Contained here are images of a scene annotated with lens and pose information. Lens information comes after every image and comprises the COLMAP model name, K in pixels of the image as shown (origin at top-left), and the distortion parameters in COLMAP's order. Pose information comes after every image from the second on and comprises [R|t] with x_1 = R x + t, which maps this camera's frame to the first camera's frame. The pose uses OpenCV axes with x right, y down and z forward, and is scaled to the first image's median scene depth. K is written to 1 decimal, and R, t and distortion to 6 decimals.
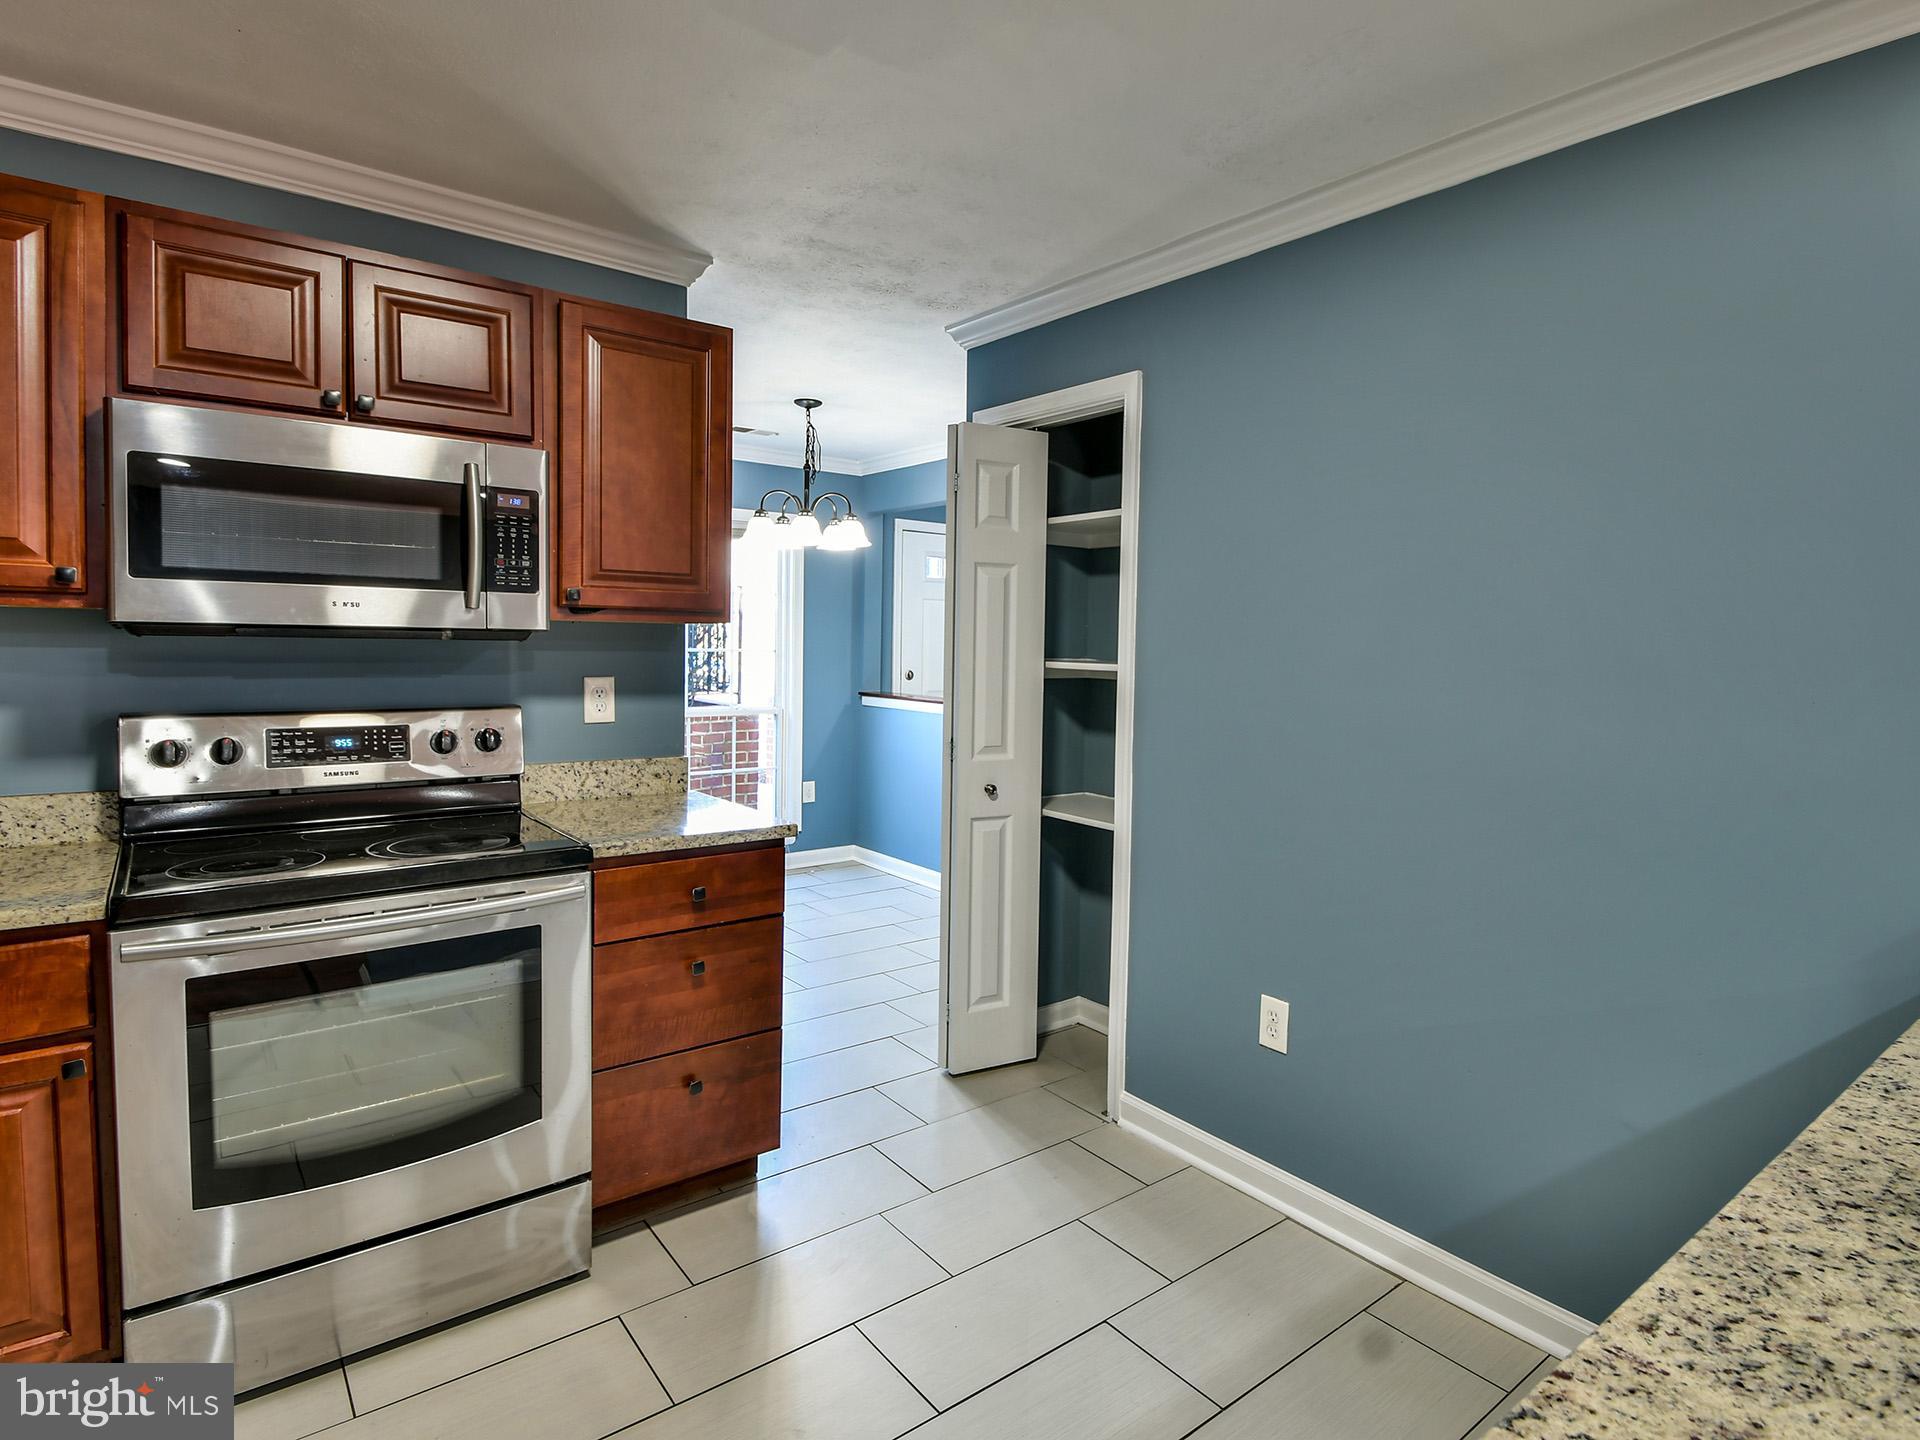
lens RADIAL K [[1004.5, 0, 1080.5], [0, 1004.5, 648.2], [0, 0, 1]] dist [0.002335, -0.009570]
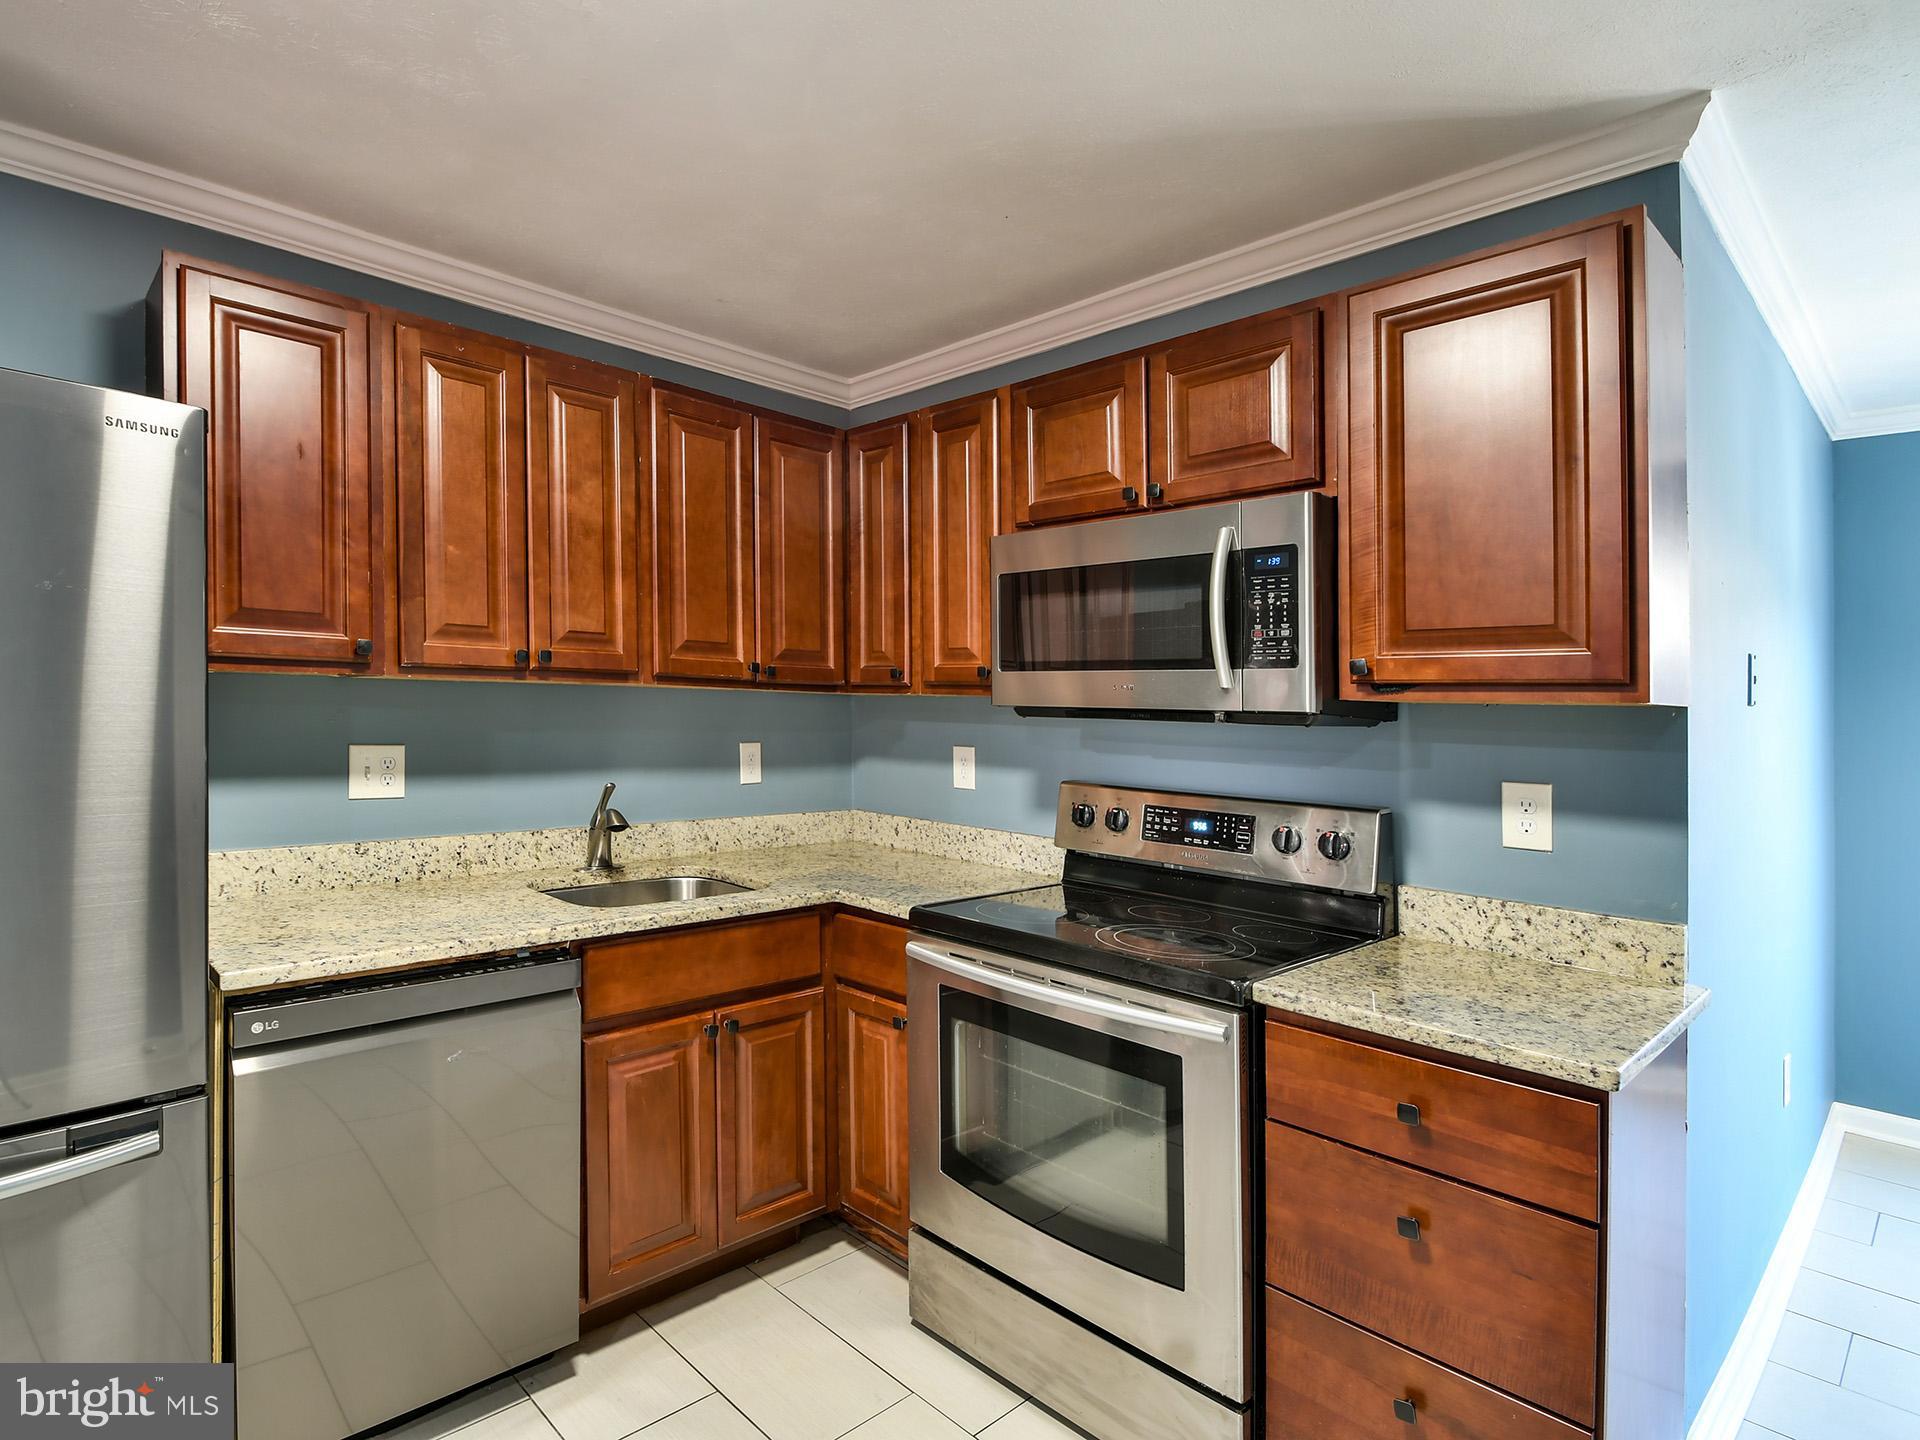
lens RADIAL K [[1027.6, 0, 771.6], [0, 1027.6, 655.2], [0, 0, 1]] dist [0.006616, -0.006108]
pose [[-0.025389, -0.065573, -0.997525, 0.340962], [-0.032347, 0.997378, -0.064740, 0.004471], [0.999154, 0.030623, -0.027443, 0.644033]]
